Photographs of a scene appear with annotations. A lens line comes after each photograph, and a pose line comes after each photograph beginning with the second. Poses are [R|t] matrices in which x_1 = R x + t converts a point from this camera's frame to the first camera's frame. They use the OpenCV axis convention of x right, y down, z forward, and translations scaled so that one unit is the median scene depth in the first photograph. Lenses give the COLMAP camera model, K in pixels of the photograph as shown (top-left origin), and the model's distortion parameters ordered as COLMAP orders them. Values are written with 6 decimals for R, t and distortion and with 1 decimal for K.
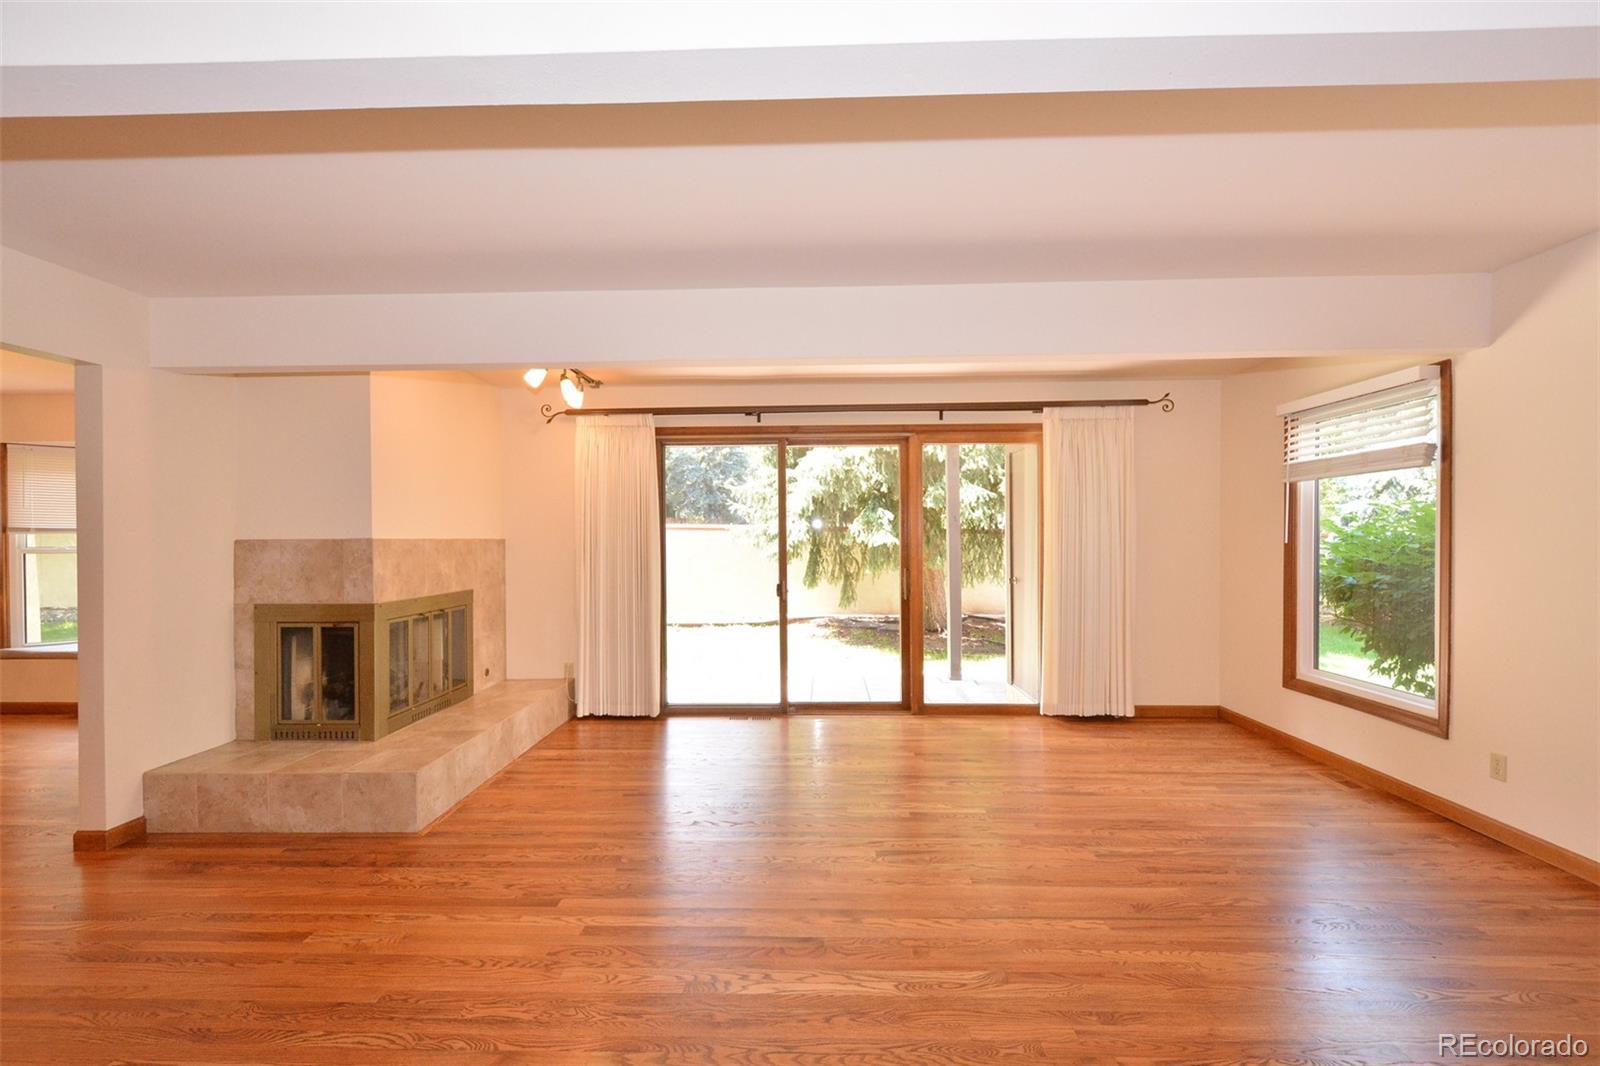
lens RADIAL K [[700.6, 0, 797.0], [0, 700.6, 545.3], [0, 0, 1]] dist [-0.001843, -0.000978]
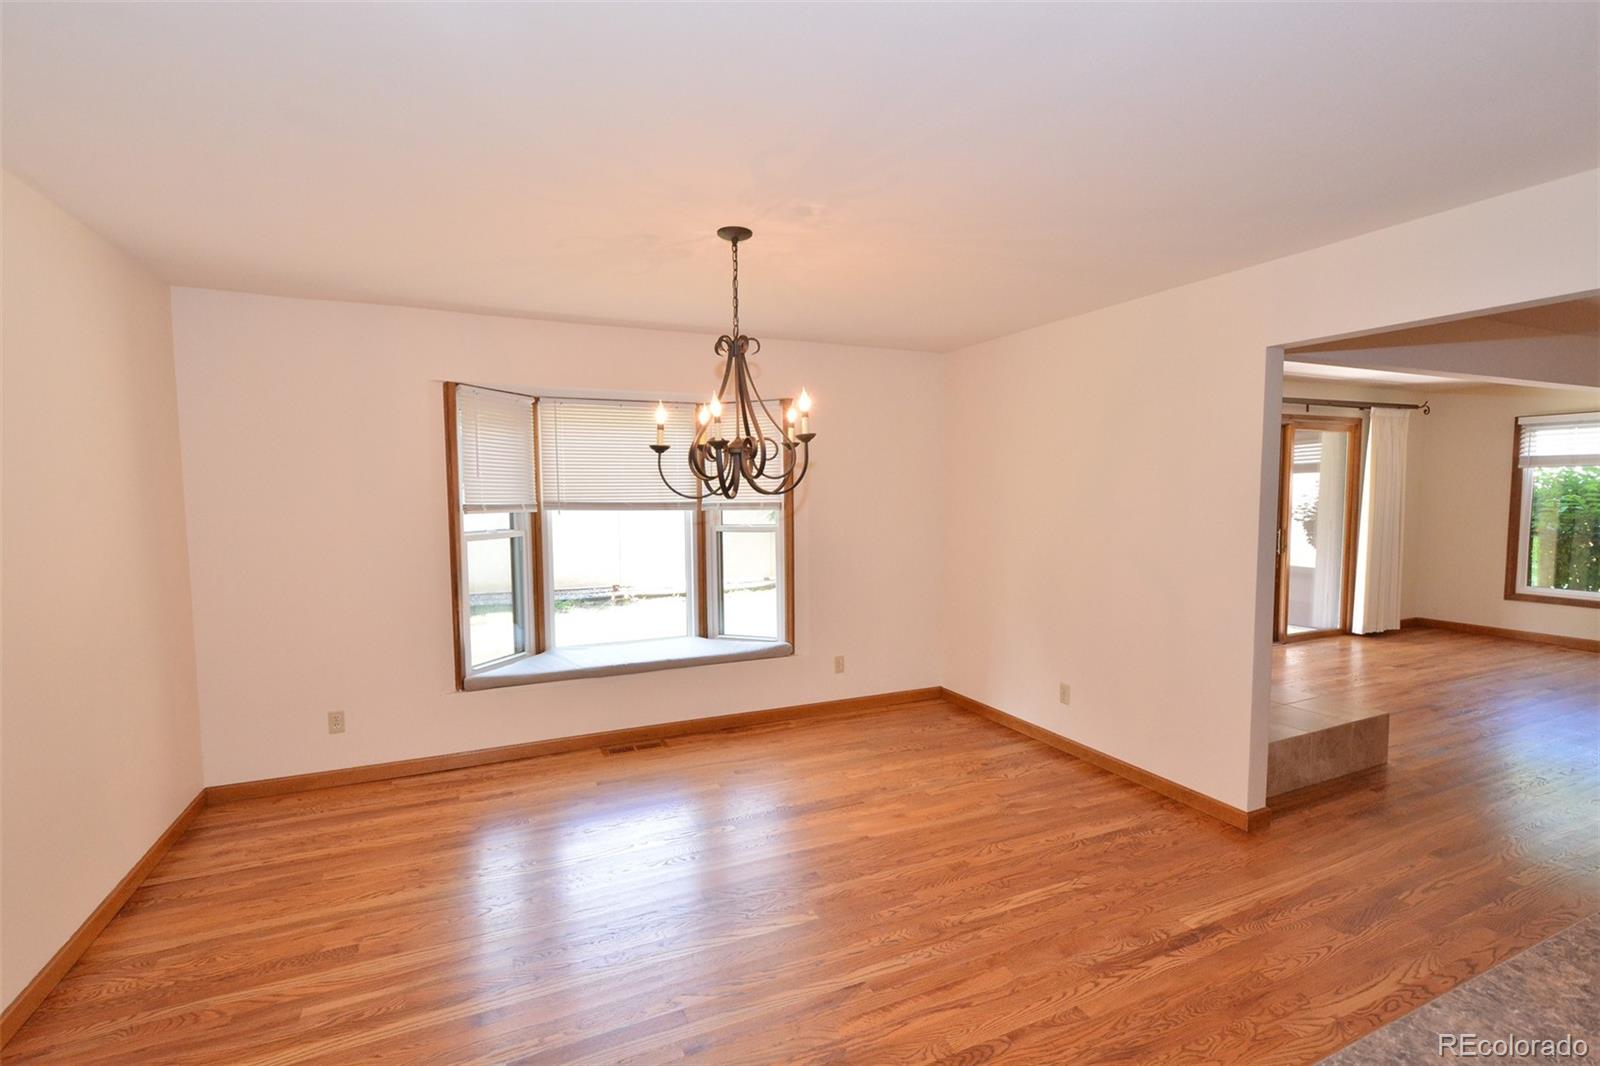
lens RADIAL K [[730.6, 0, 799.6], [0, 730.6, 540.5], [0, 0, 1]] dist [-0.000116, -0.001290]
pose [[0.896471, -0.033568, 0.441828, -1.504647], [0.007766, 0.998163, 0.060078, -0.040314], [-0.443033, -0.050427, 0.895086, 0.260322]]
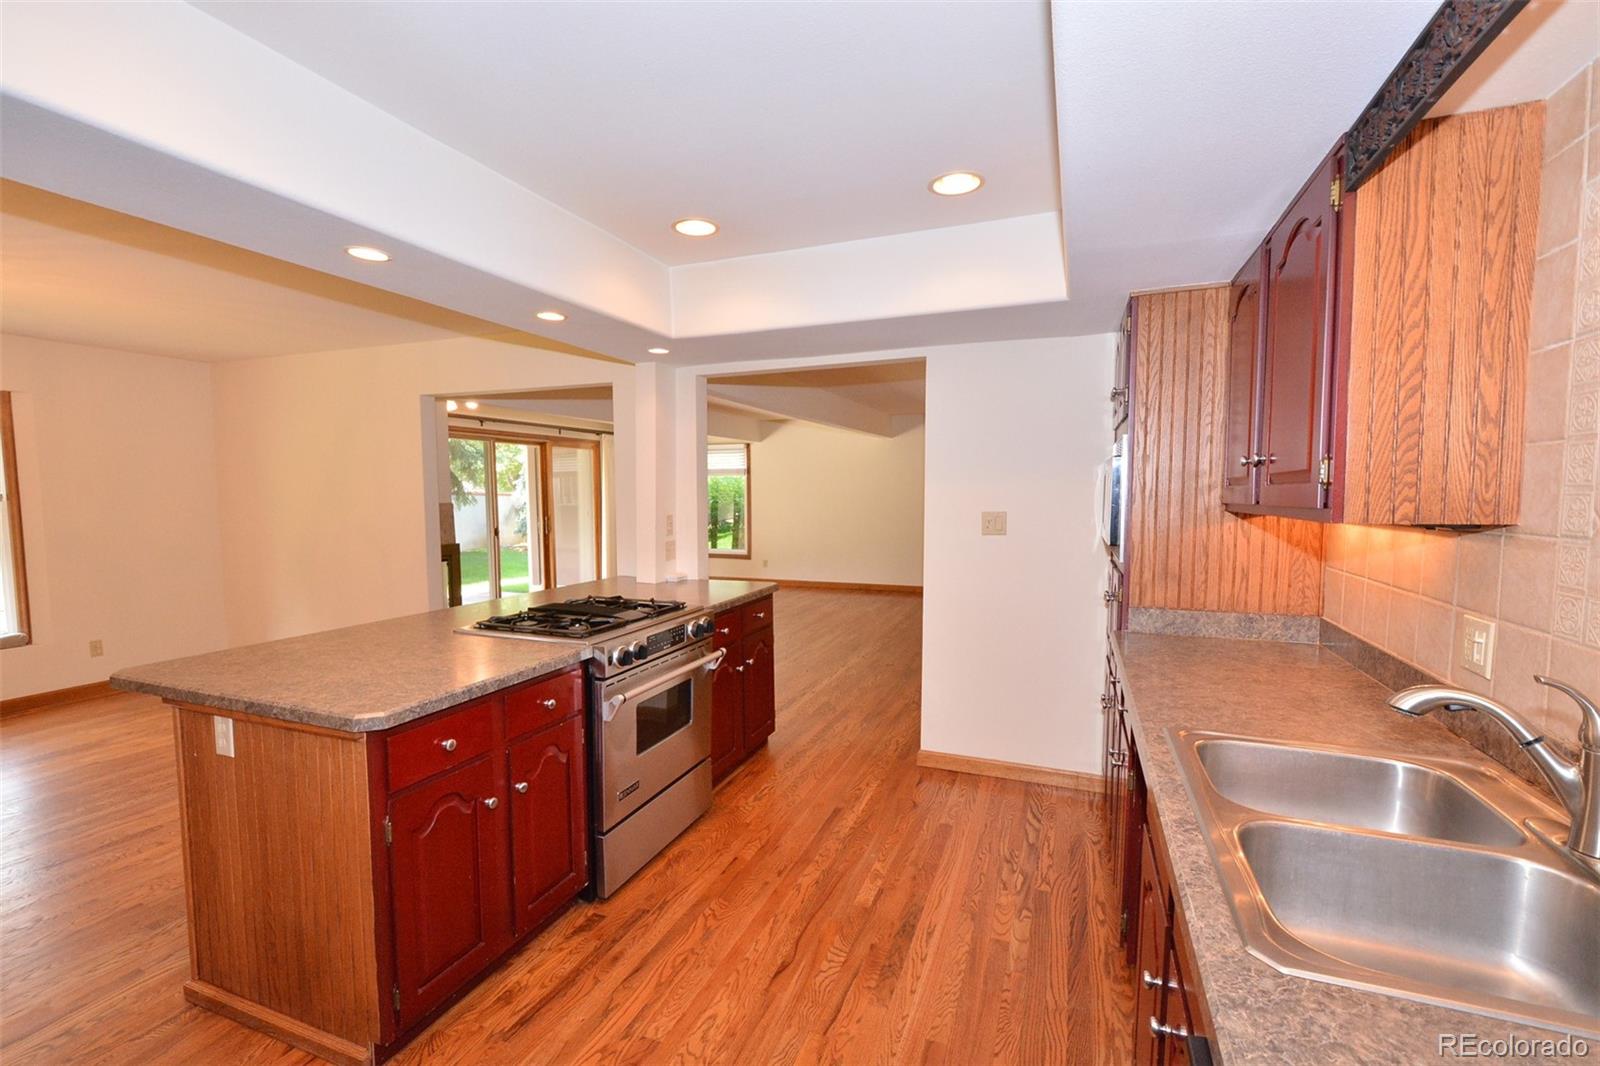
lens RADIAL K [[700.6, 0, 785.4], [0, 700.6, 542.3], [0, 0, 1]] dist [-0.001843, -0.000978]
pose [[0.351872, -0.066629, 0.933674, -1.621162], [0.012990, 0.997715, 0.066304, -0.014998], [-0.935958, -0.011202, 0.351933, -0.240329]]
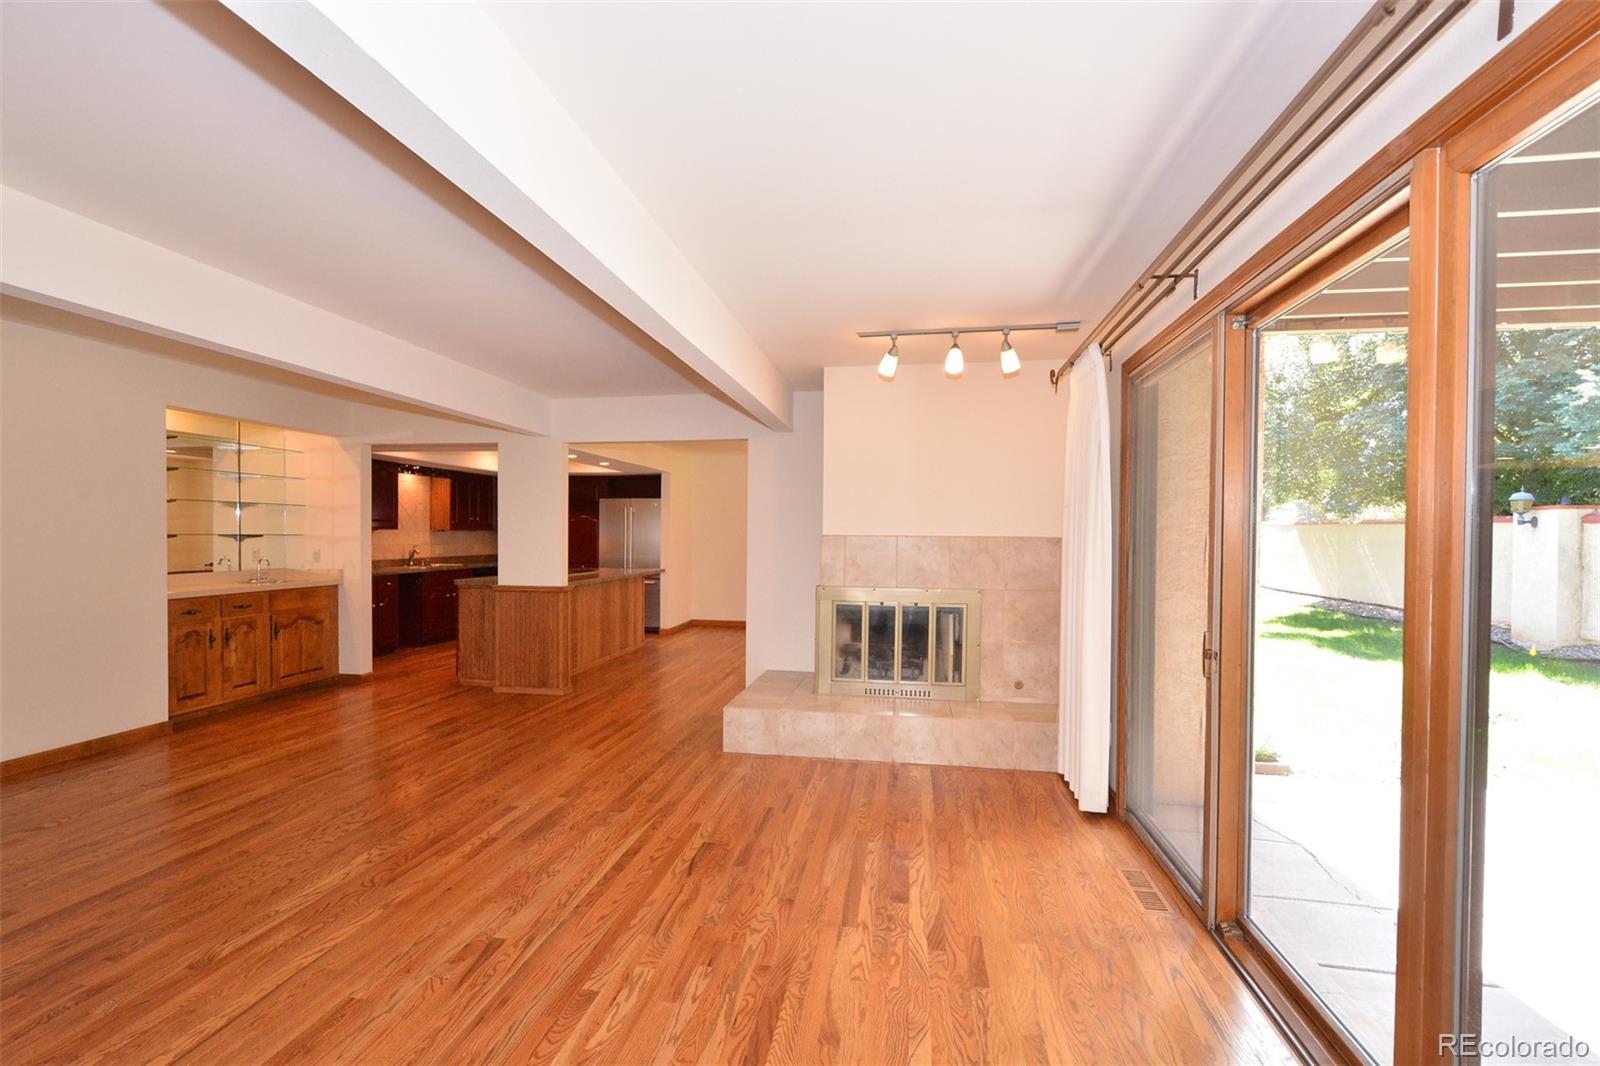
lens RADIAL K [[700.6, 0, 793.1], [0, 700.6, 535.6], [0, 0, 1]] dist [-0.001843, -0.000978]
pose [[-0.135871, 0.005262, -0.990713, 0.587229], [-0.019314, 0.999782, 0.007959, -0.015626], [0.990538, 0.020216, -0.135740, 0.991367]]
